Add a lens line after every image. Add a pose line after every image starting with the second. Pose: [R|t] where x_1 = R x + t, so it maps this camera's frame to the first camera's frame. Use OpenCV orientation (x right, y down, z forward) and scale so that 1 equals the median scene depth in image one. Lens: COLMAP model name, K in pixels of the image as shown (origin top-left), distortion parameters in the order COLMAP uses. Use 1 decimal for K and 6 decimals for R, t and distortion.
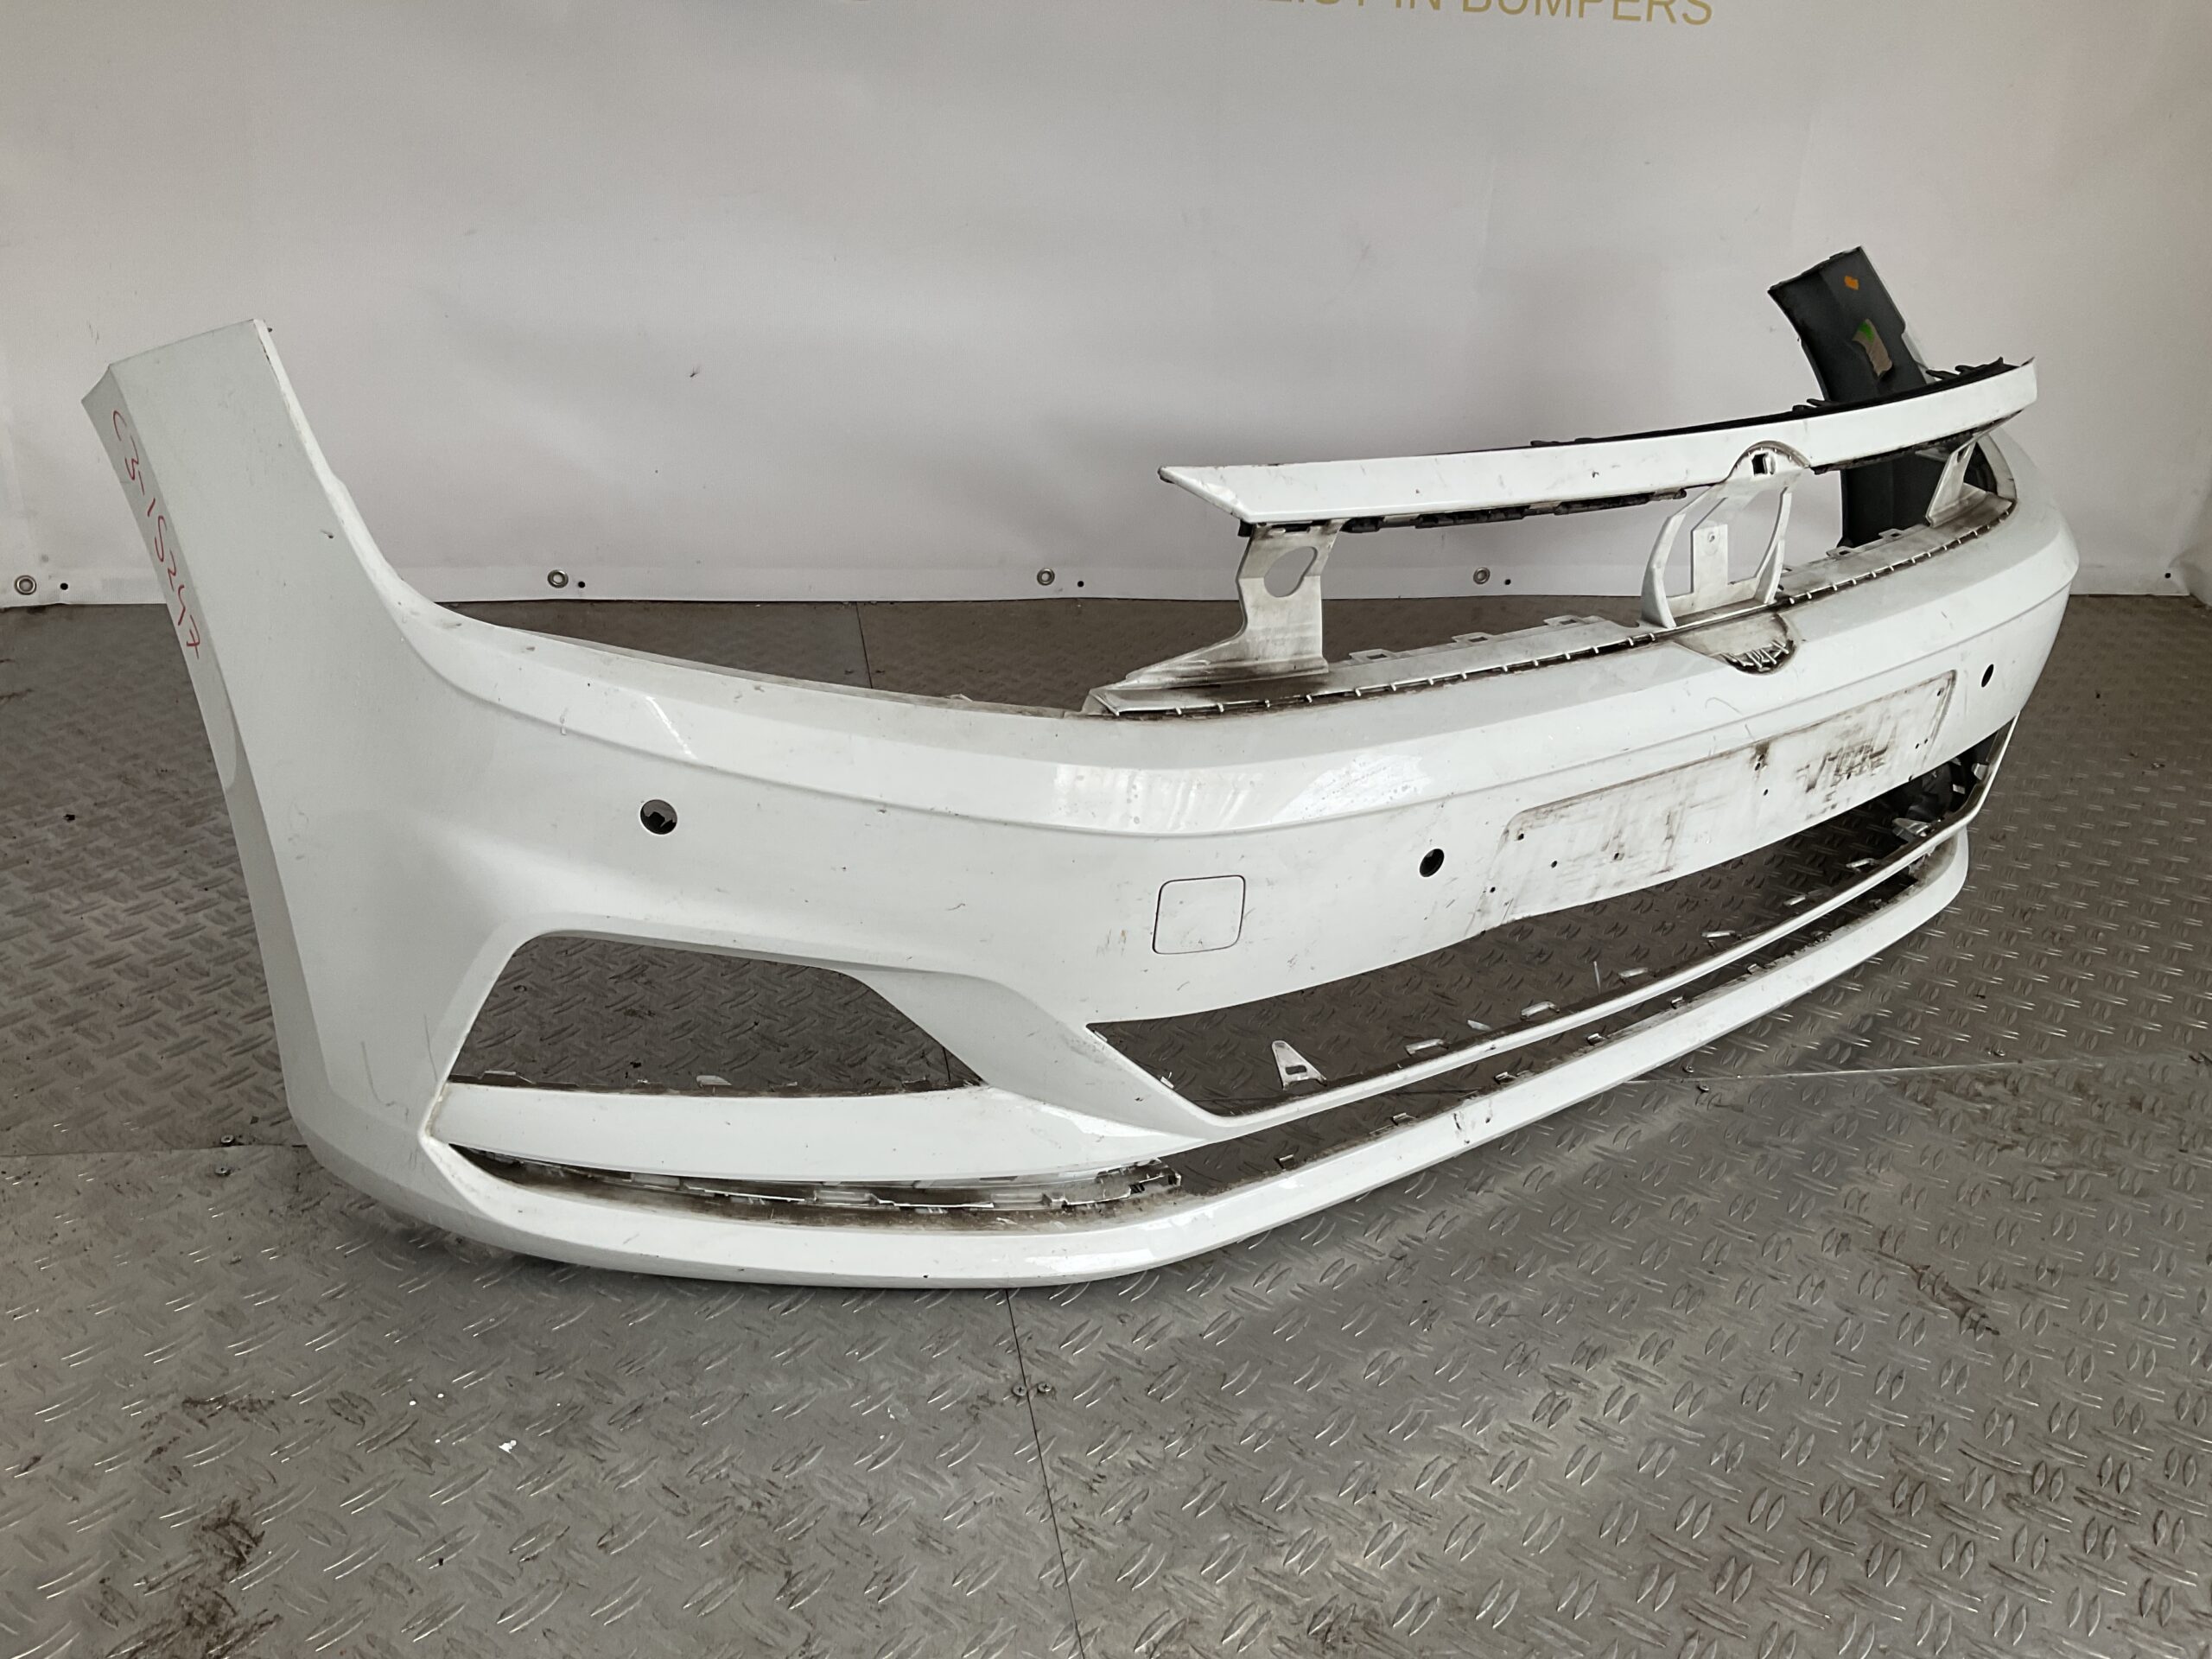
lens RADIAL K [[1839.7, 0, 1052.4], [0, 1839.7, 836.7], [0, 0, 1]] dist [0.055055, -0.107309]
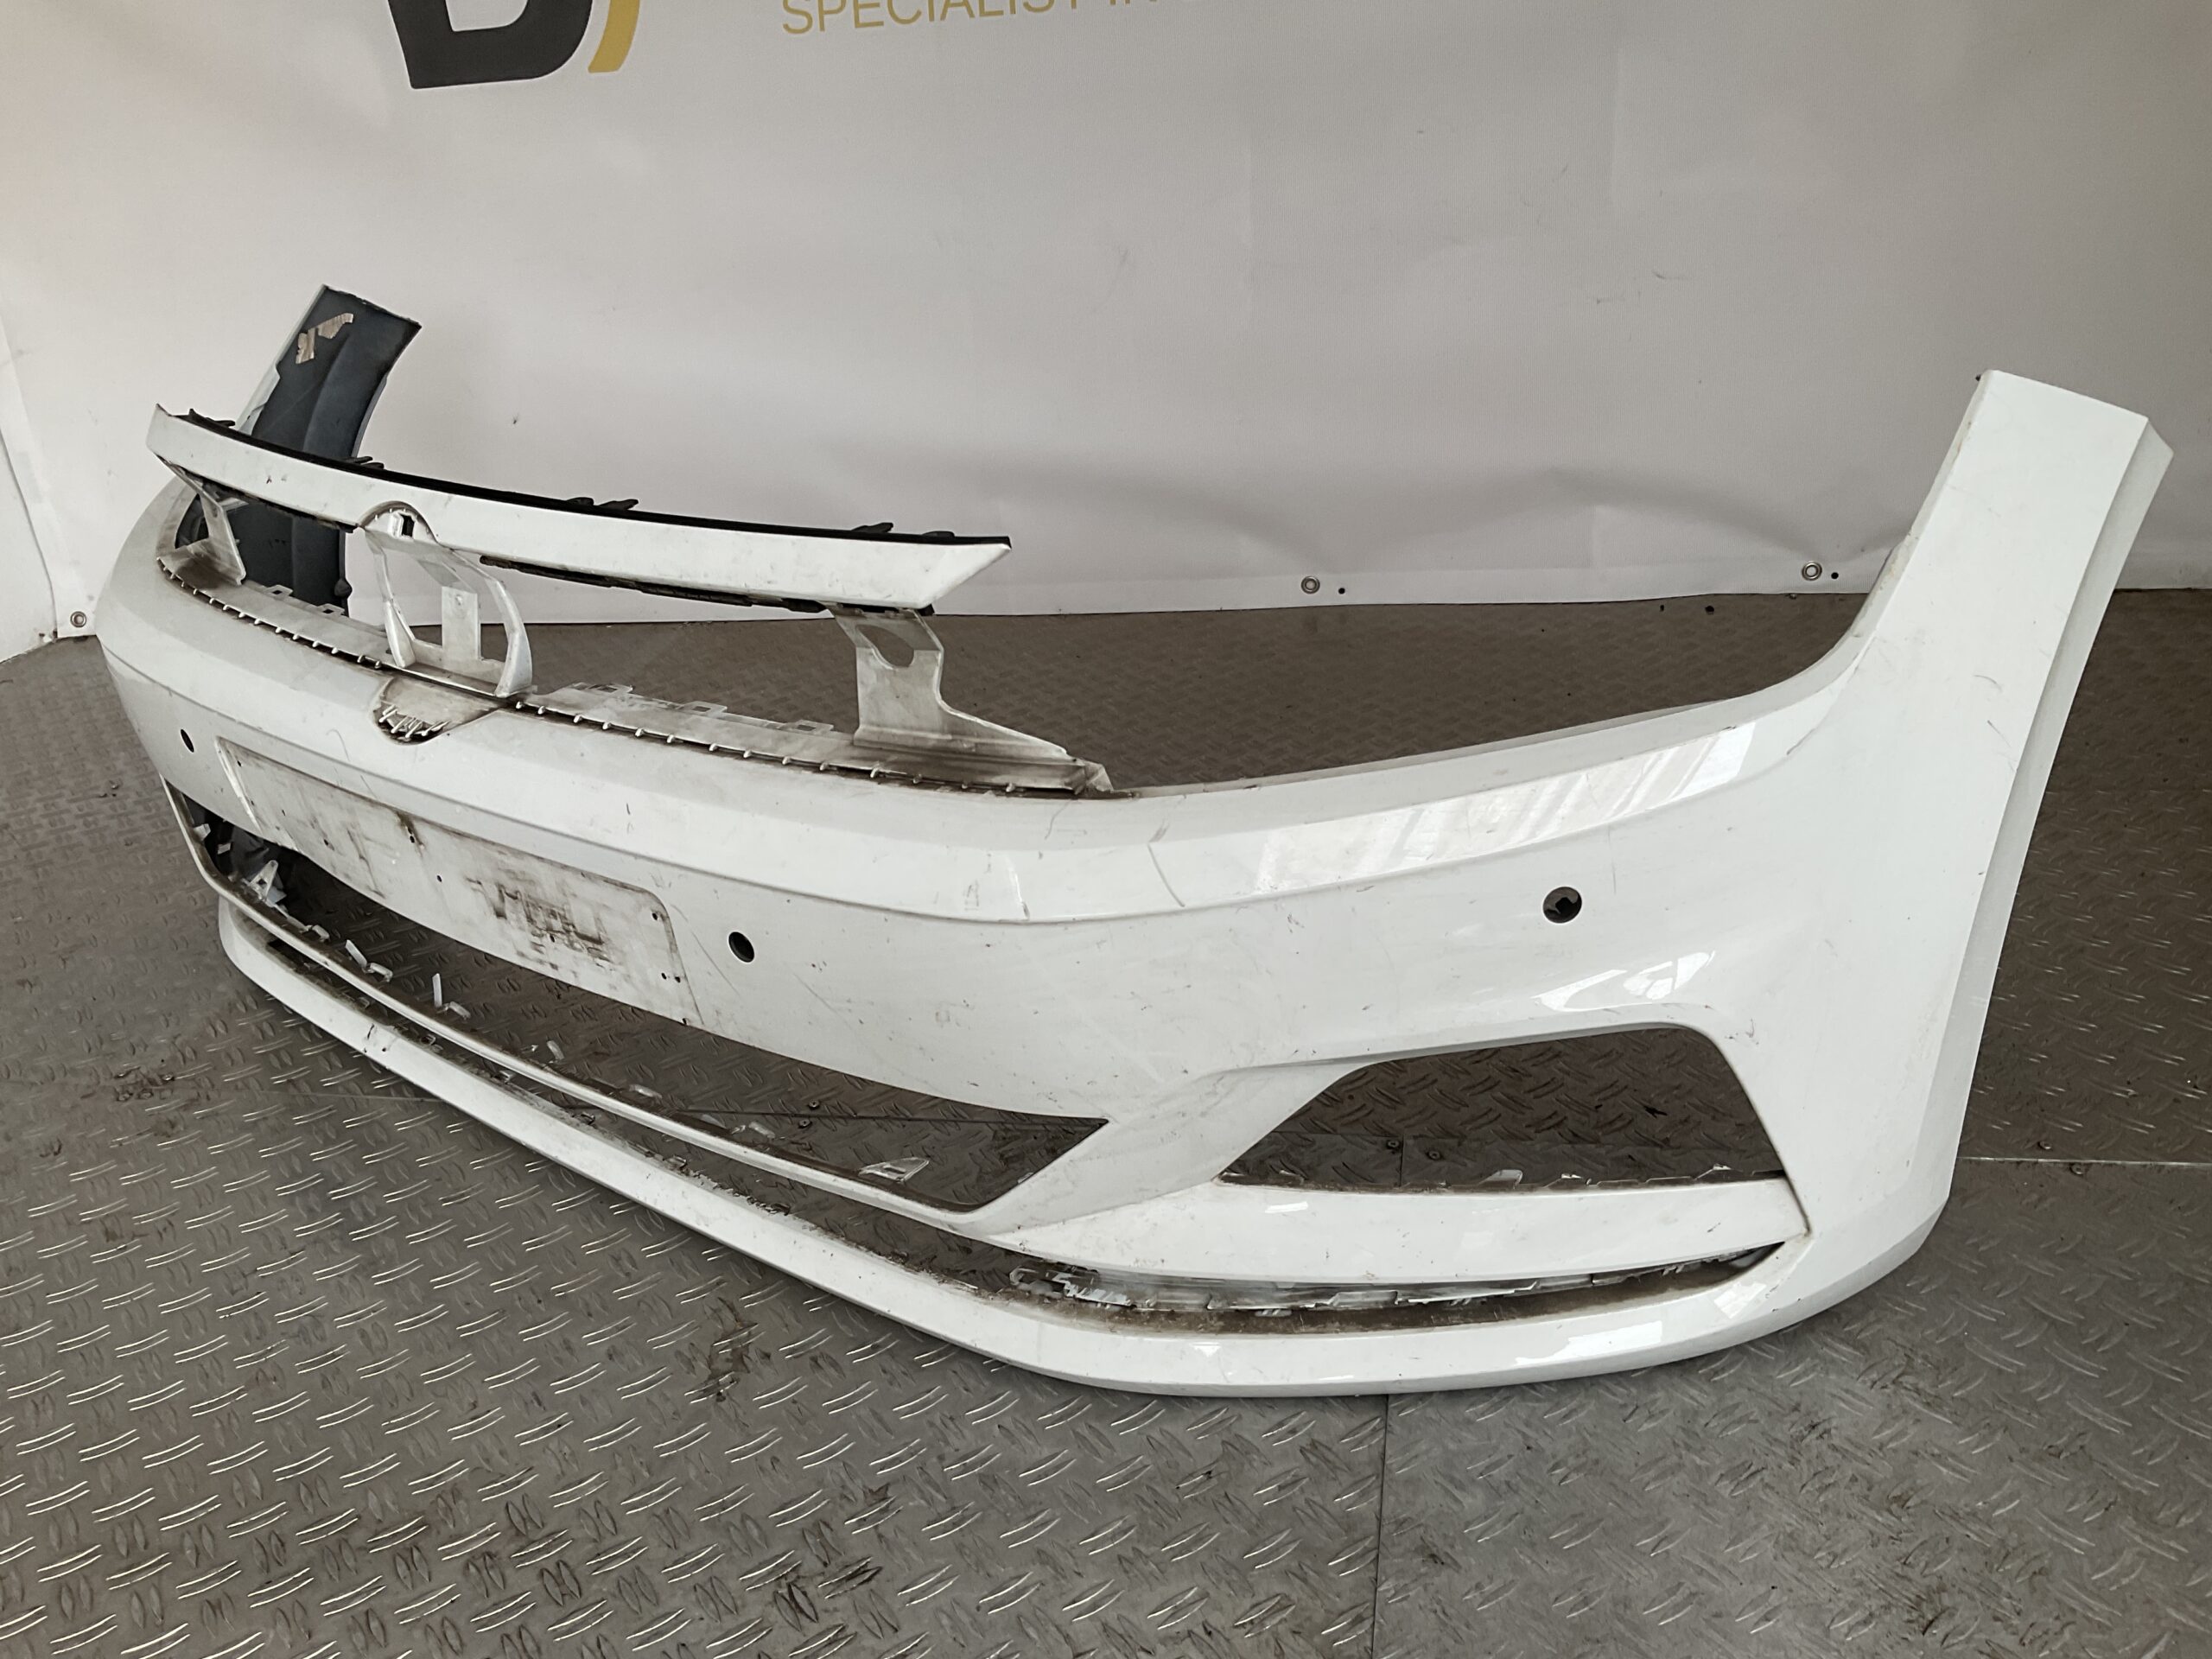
lens RADIAL K [[1790.6, 0, 1101.6], [0, 1790.6, 792.7], [0, 0, 1]] dist [0.001143, 0.000488]
pose [[0.242932, 0.325969, -0.913635, 1.325397], [-0.319116, 0.916281, 0.242061, -0.403477], [0.916051, 0.232751, 0.326616, 1.038490]]
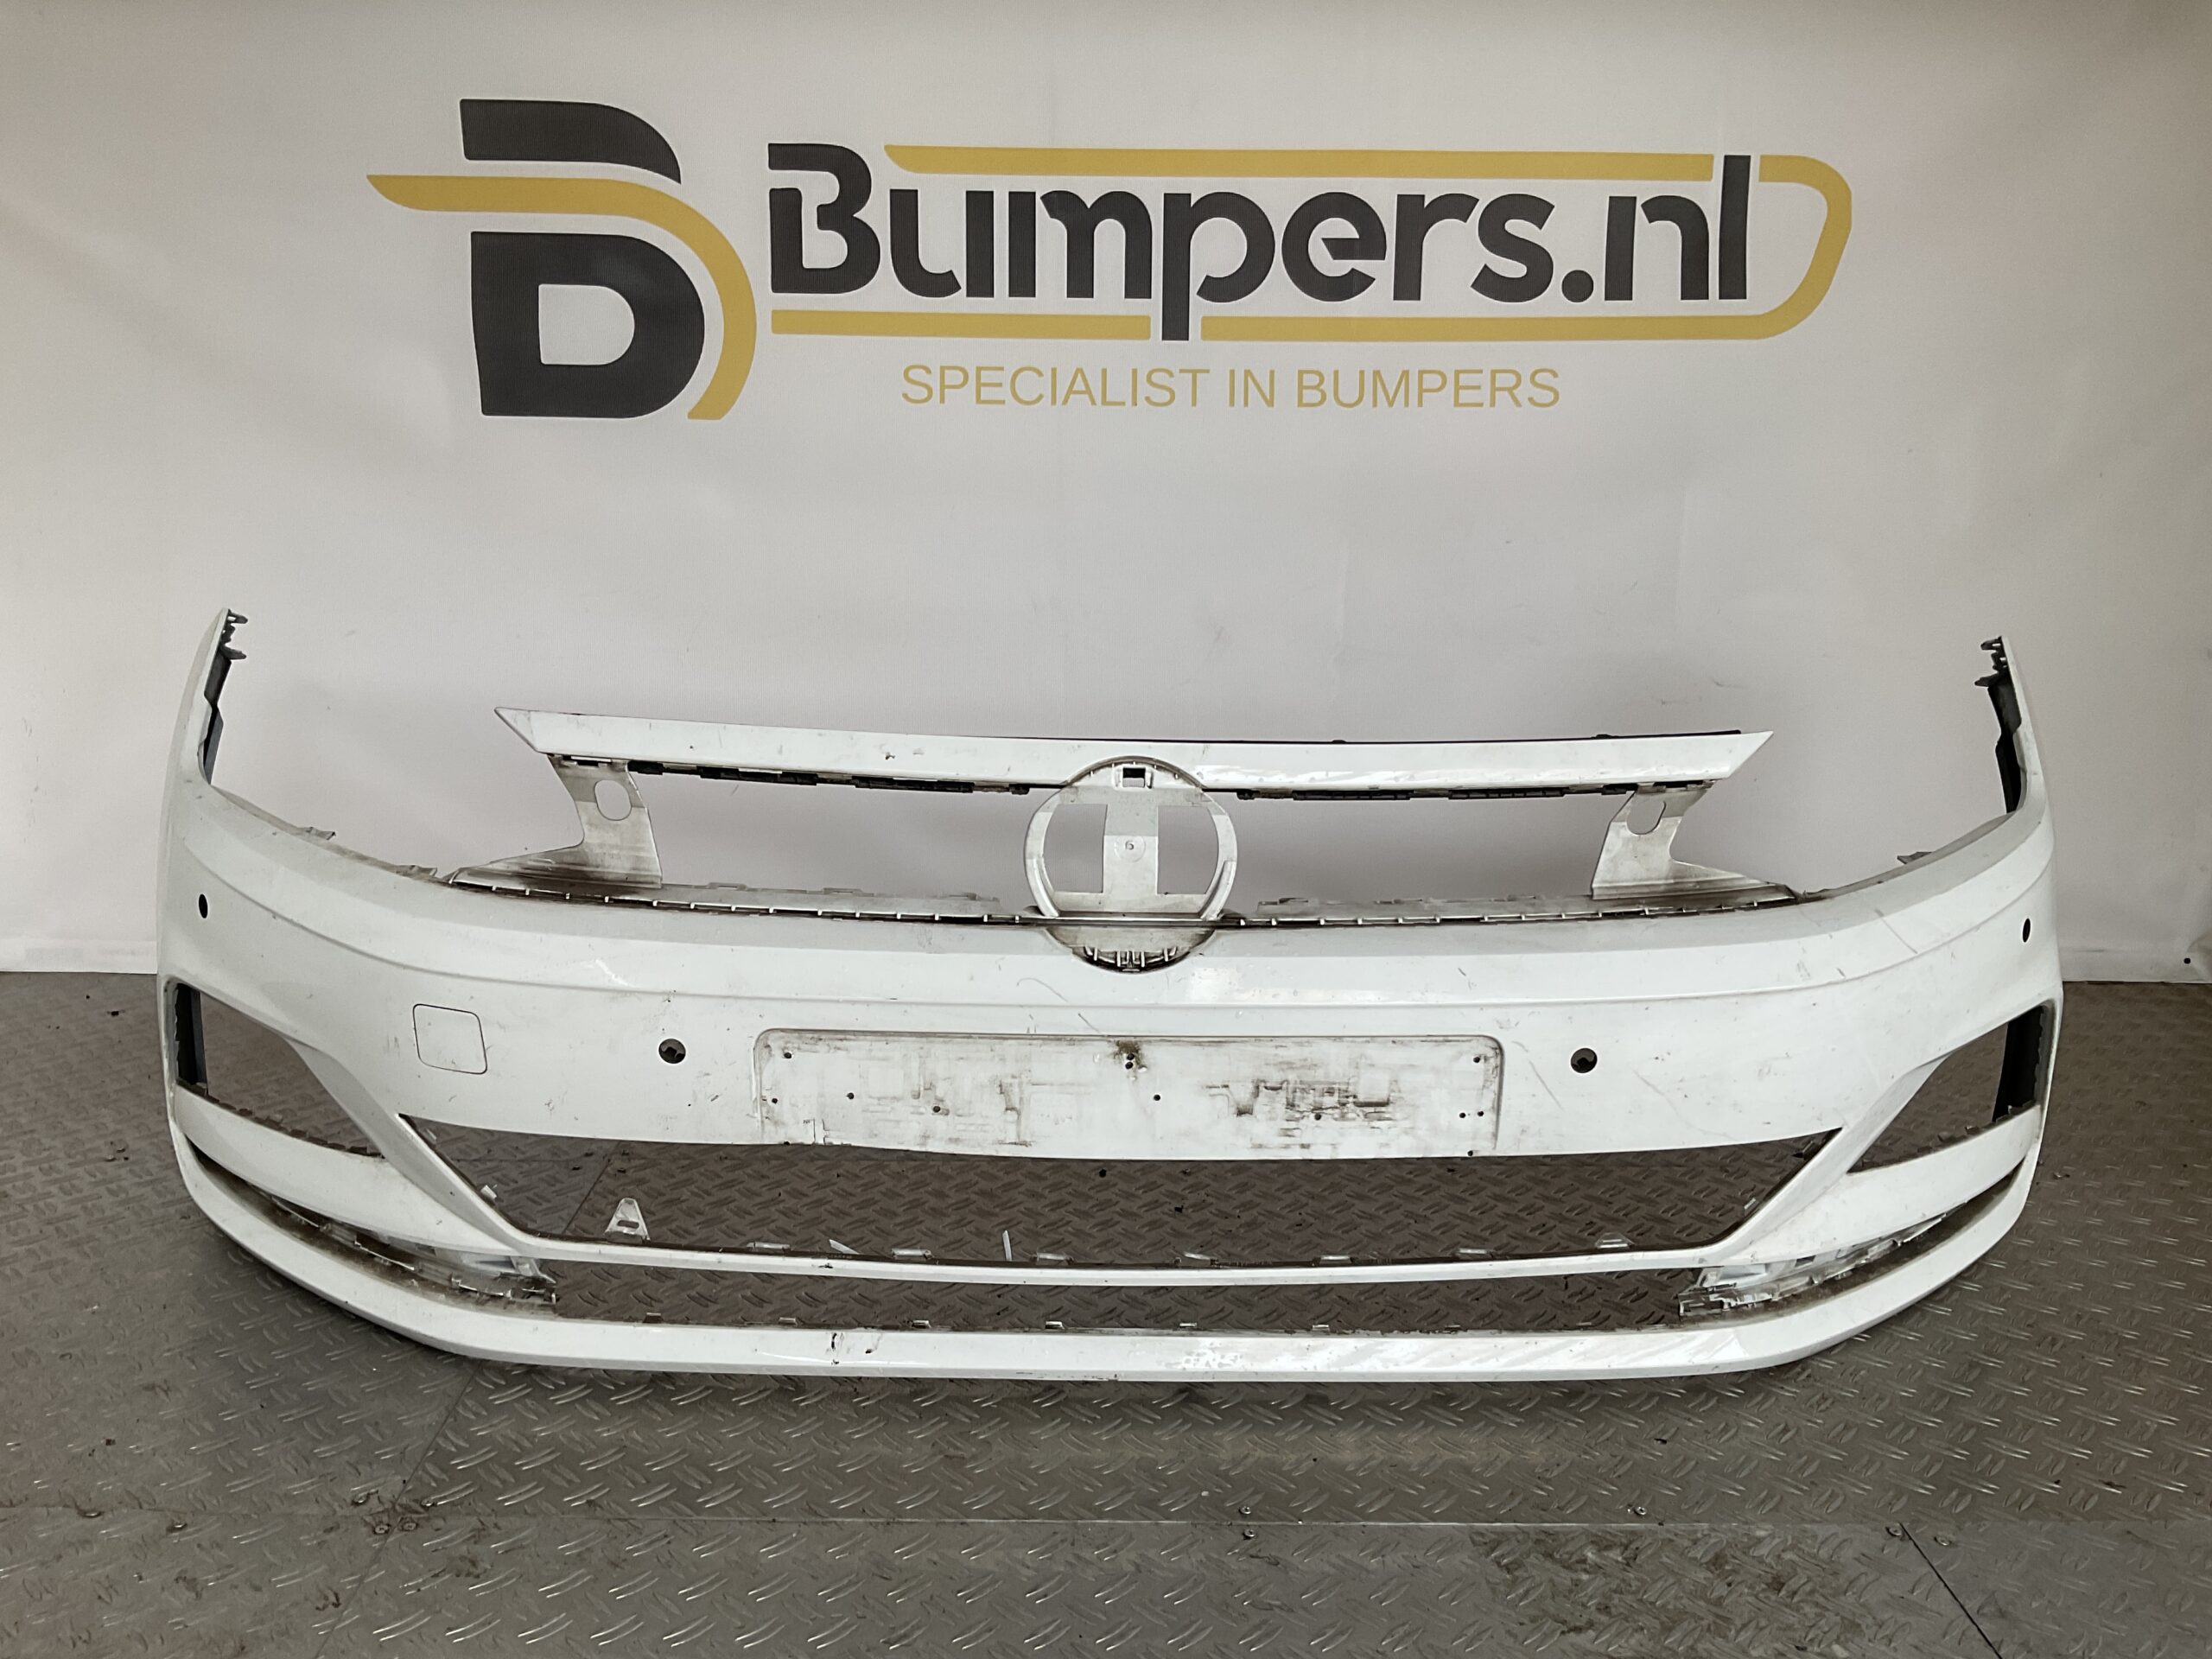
lens RADIAL K [[1839.7, 0, 1052.4], [0, 1839.7, 836.7], [0, 0, 1]] dist [0.055055, -0.107309]
pose [[0.797244, 0.093006, -0.596450, 0.963986], [-0.227907, 0.961309, -0.154733, 0.008053], [0.558982, 0.259295, 0.787595, 0.140694]]
